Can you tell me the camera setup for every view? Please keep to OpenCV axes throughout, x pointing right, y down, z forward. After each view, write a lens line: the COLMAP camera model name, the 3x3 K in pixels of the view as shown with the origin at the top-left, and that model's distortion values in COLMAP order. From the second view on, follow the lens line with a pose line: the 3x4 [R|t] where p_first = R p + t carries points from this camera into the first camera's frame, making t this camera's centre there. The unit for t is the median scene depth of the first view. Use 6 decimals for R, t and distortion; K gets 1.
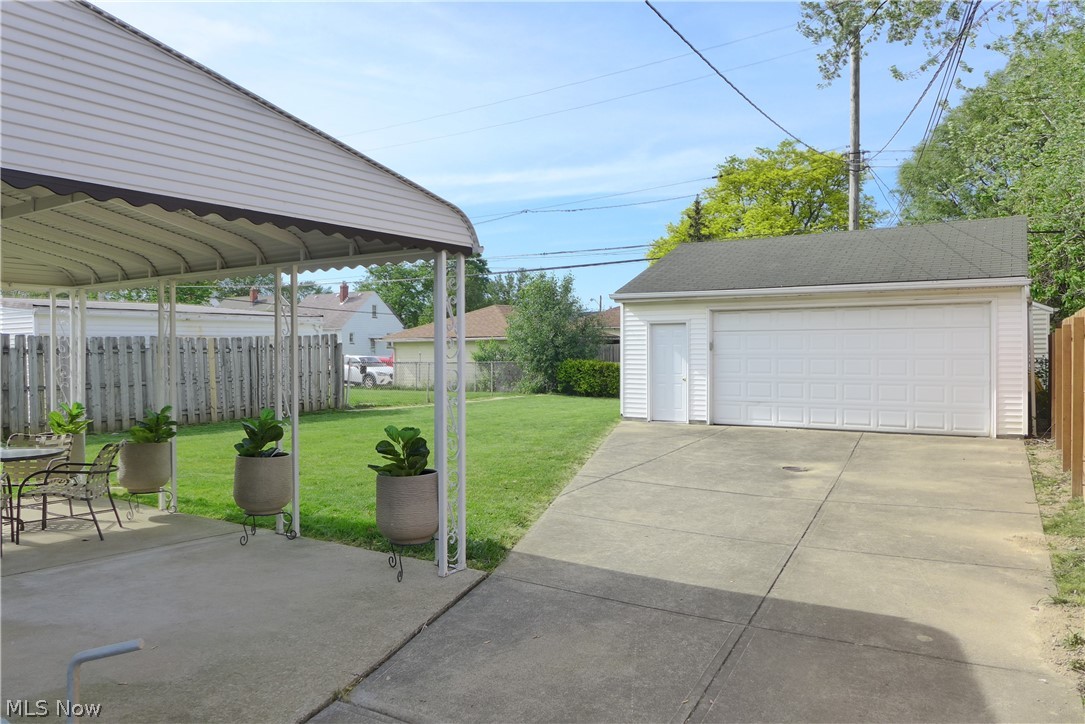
lens RADIAL K [[763.3, 0, 542.2], [0, 763.3, 354.9], [0, 0, 1]] dist [-0.052353, 0.026733]
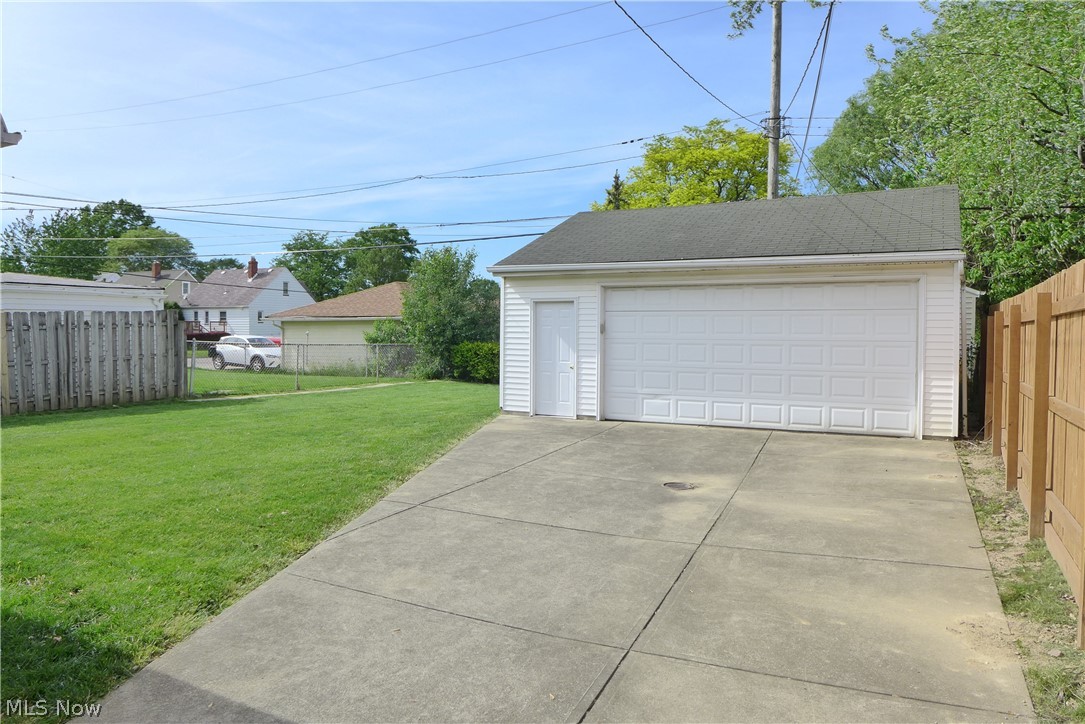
lens RADIAL K [[763.3, 0, 548.4], [0, 763.3, 351.7], [0, 0, 1]] dist [-0.052353, 0.026733]
pose [[0.995673, 0.007714, 0.092601, 0.087933], [-0.009509, 0.999775, 0.018966, -0.001228], [-0.092434, -0.019765, 0.995523, 0.163502]]
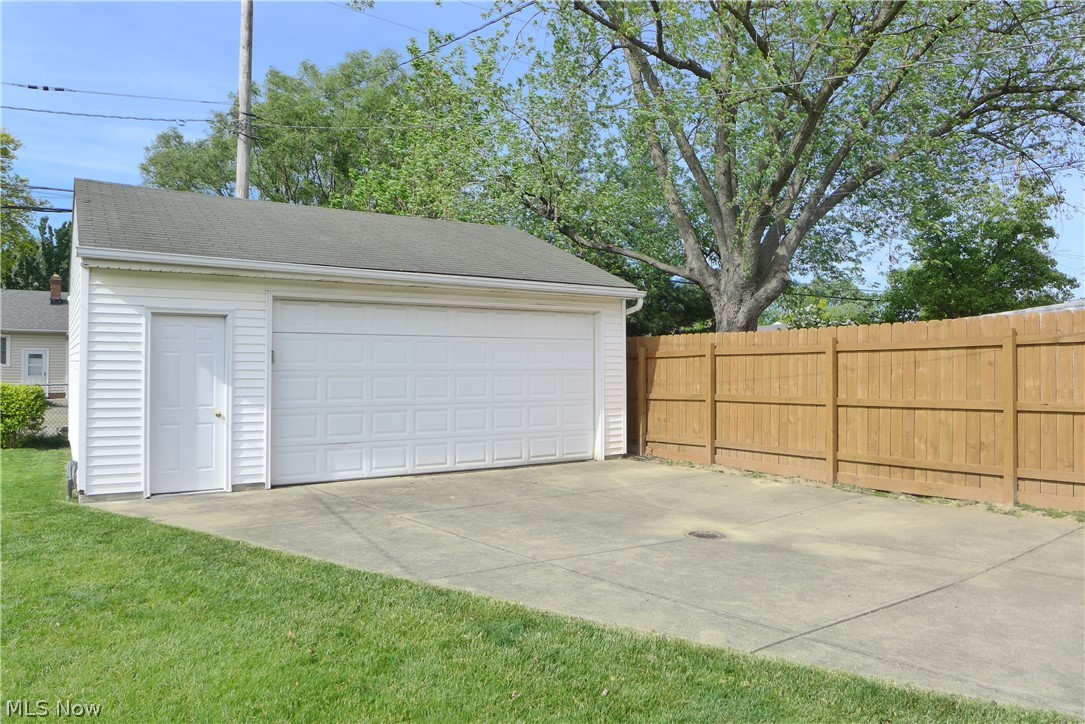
lens RADIAL K [[763.3, 0, 539.0], [0, 763.3, 356.8], [0, 0, 1]] dist [-0.052353, 0.026733]
pose [[0.404732, 0.015760, 0.914299, -0.252829], [0.003831, 0.999813, -0.018930, 0.000873], [-0.914427, 0.011165, 0.404596, 0.603997]]
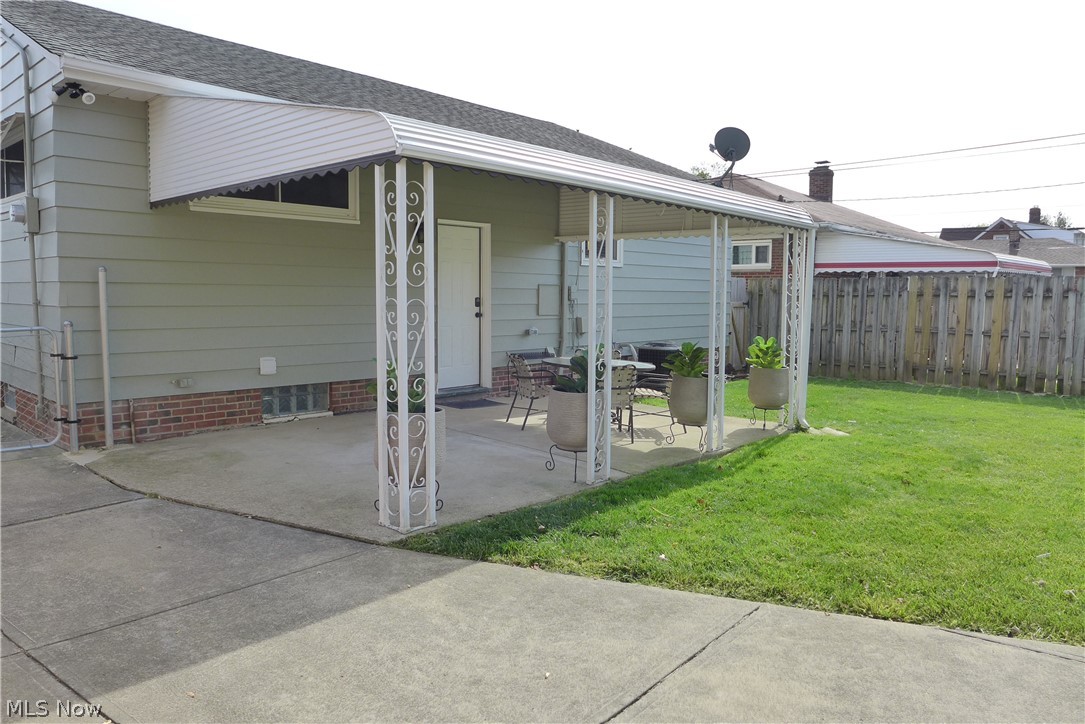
lens RADIAL K [[763.3, 0, 540.6], [0, 763.3, 361.9], [0, 0, 1]] dist [-0.052353, 0.026733]
pose [[-0.185531, 0.085027, -0.978953, 0.249730], [-0.018248, 0.995779, 0.089947, 0.003370], [0.982469, 0.034552, -0.183196, 0.470566]]
